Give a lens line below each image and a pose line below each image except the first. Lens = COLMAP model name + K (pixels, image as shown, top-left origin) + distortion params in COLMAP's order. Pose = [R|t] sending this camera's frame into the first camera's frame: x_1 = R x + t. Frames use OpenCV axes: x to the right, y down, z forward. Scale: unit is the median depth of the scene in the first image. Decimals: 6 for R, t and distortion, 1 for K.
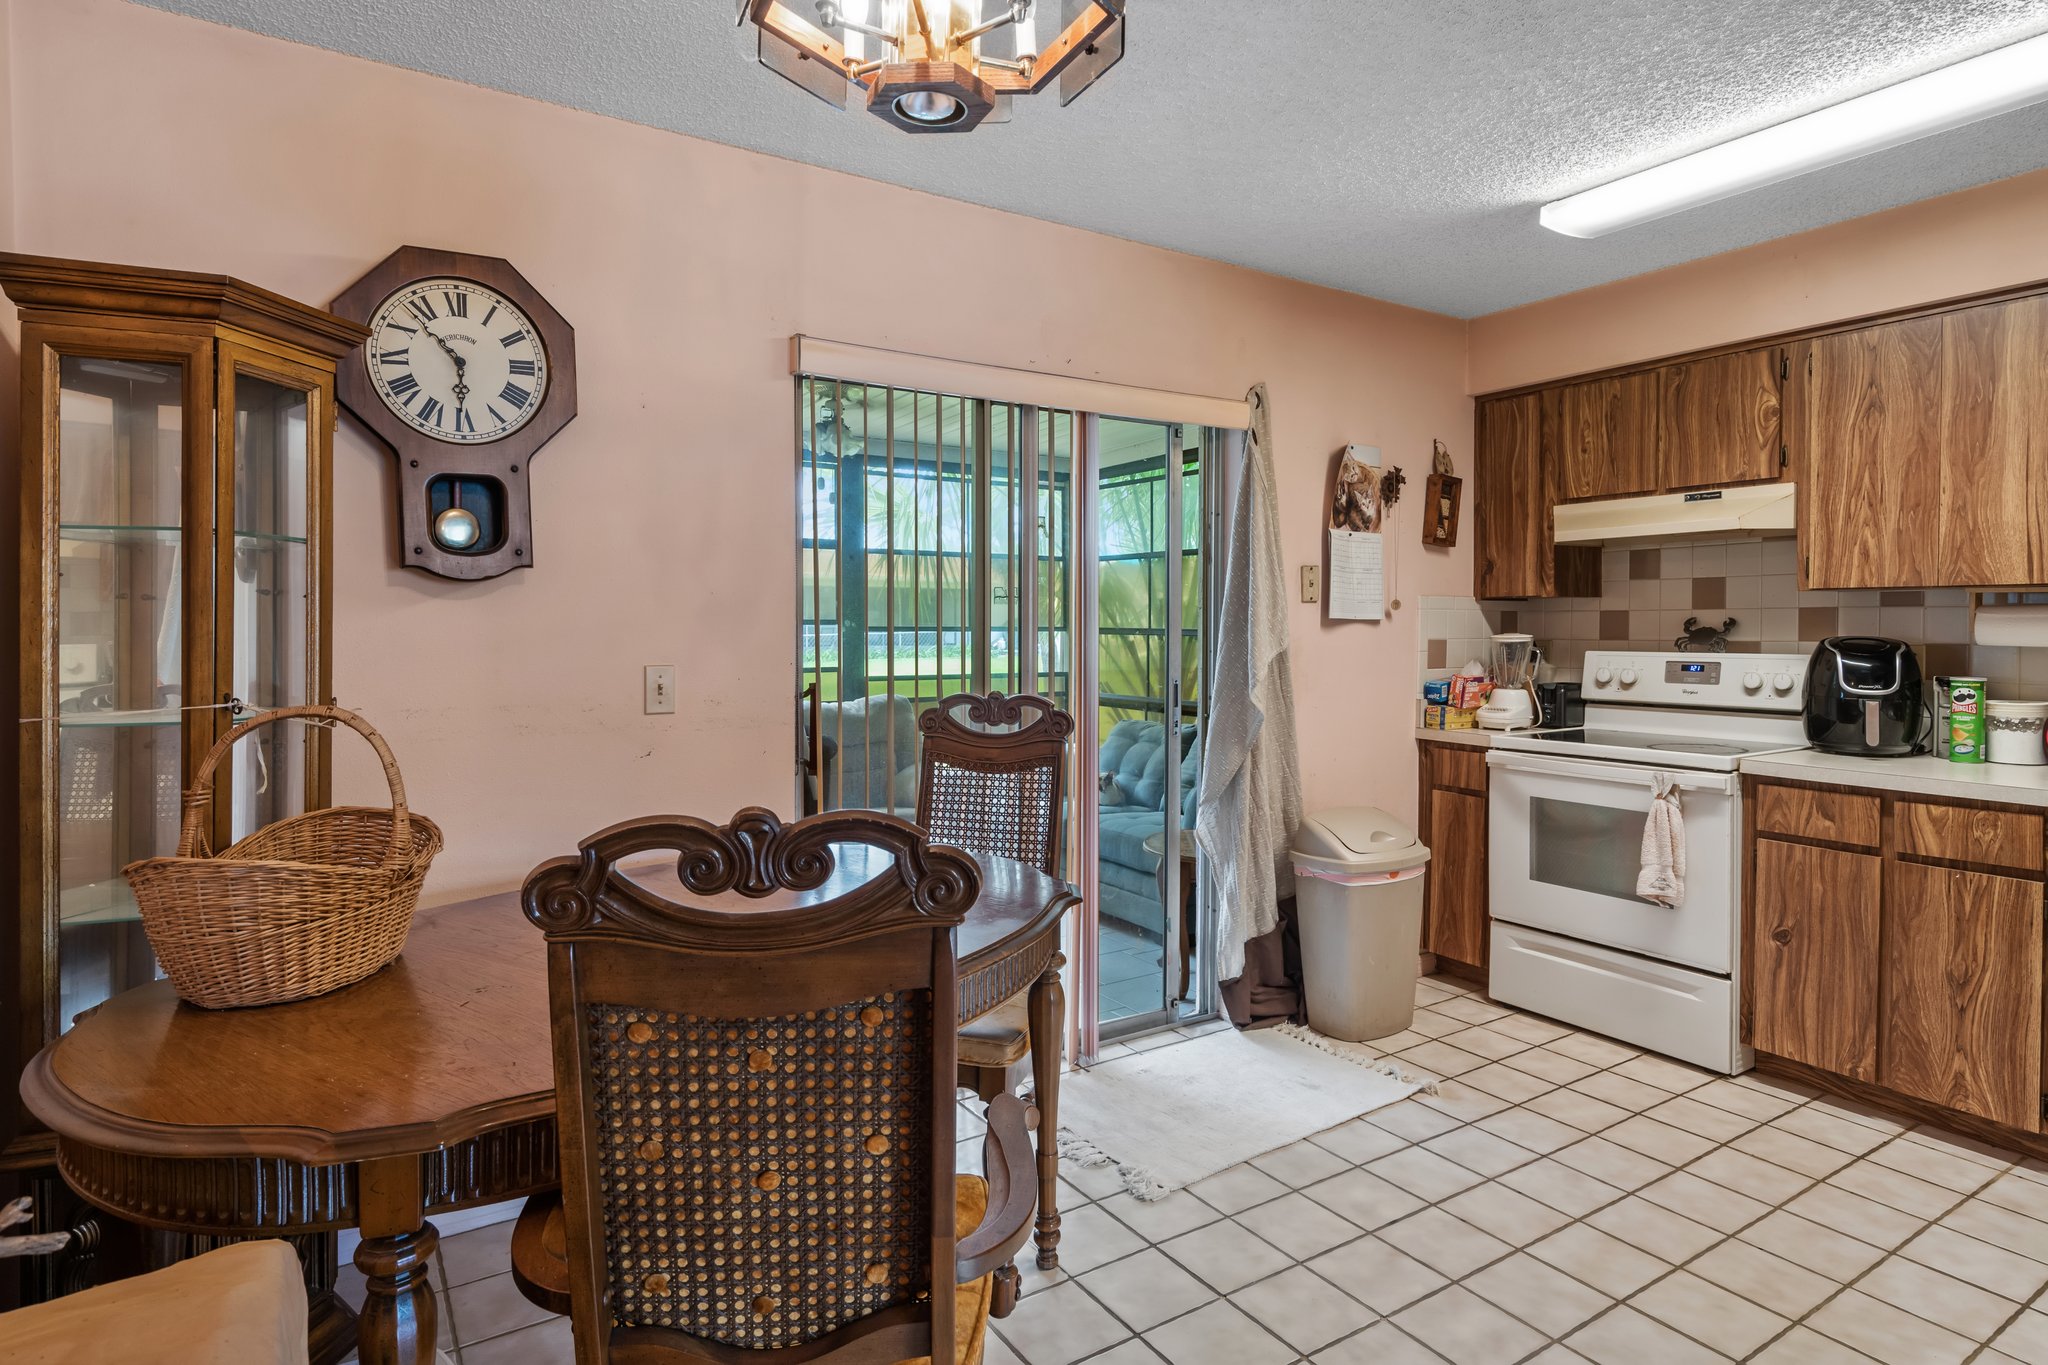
lens RADIAL K [[1120.7, 0, 1032.7], [0, 1120.7, 674.1], [0, 0, 1]] dist [-0.004924, -0.001393]
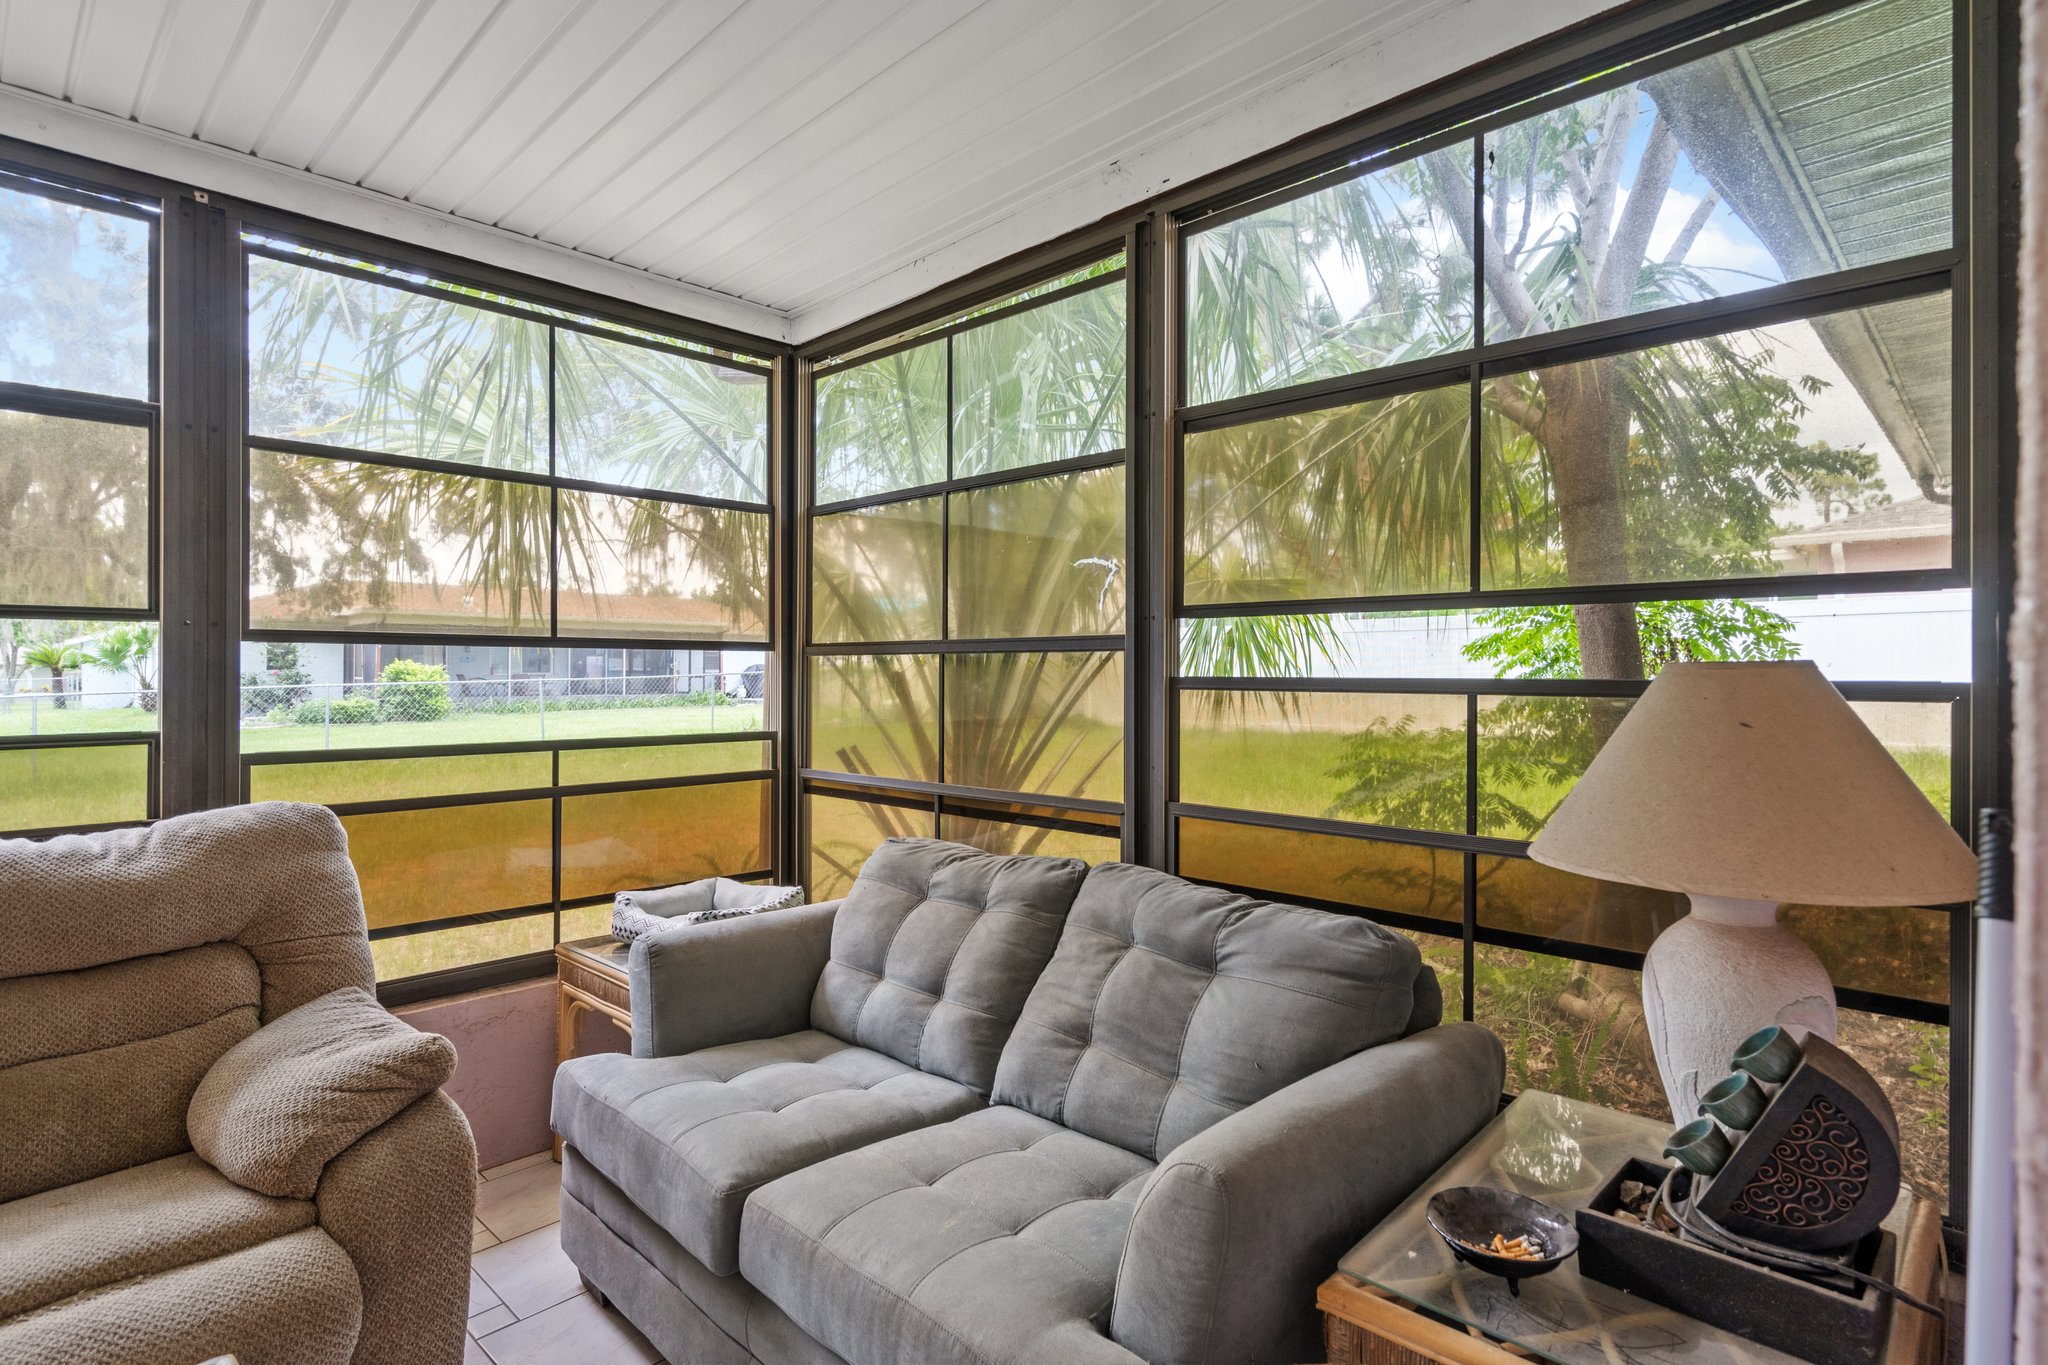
lens RADIAL K [[1040.2, 0, 1018.7], [0, 1040.2, 676.0], [0, 0, 1]] dist [0.000275, 0.000065]
pose [[0.974845, 0.008946, 0.222705, 0.048707], [-0.002172, 0.999528, -0.030642, -0.019504], [-0.222874, 0.029387, 0.974404, 0.777945]]
